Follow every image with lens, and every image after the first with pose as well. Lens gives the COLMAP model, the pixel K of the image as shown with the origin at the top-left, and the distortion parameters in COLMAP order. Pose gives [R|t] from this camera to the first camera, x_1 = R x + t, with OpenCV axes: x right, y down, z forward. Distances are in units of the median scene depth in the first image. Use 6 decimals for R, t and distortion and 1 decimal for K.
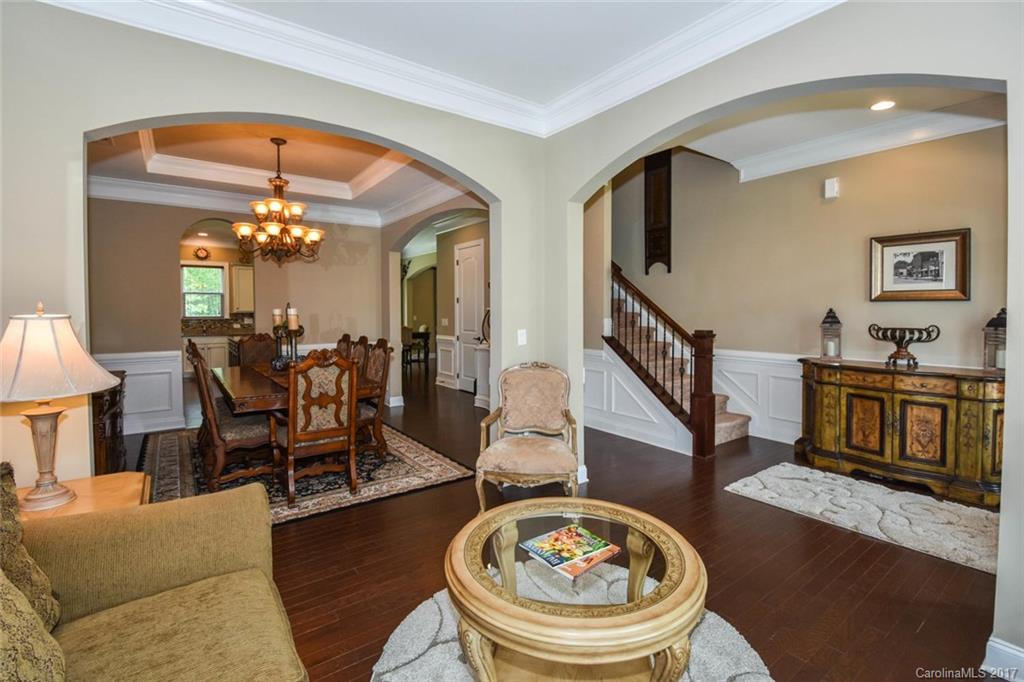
lens RADIAL K [[483.5, 0, 515.2], [0, 483.5, 313.3], [0, 0, 1]] dist [-0.001416, -0.000643]
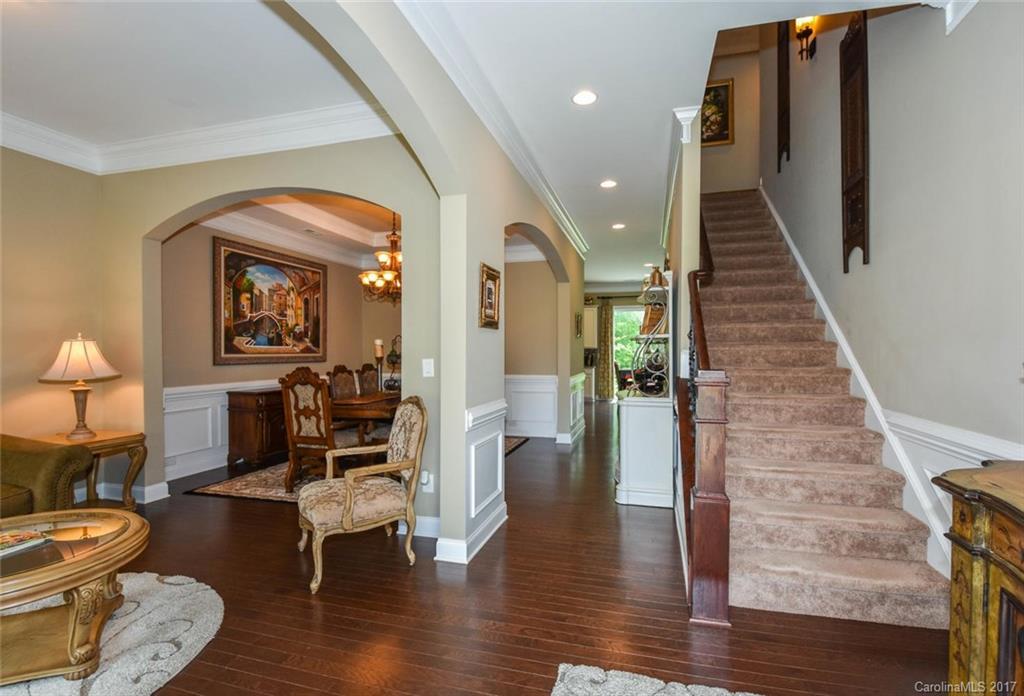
lens RADIAL K [[476.0, 0, 512.0], [0, 476.0, 348.0], [0, 0, 1]] dist [-0.001283, -0.000502]
pose [[0.598767, -0.002315, -0.800920, 0.865350], [-0.005816, 0.999957, -0.007239, 0.021640], [0.800902, 0.008993, 0.598728, 0.679230]]
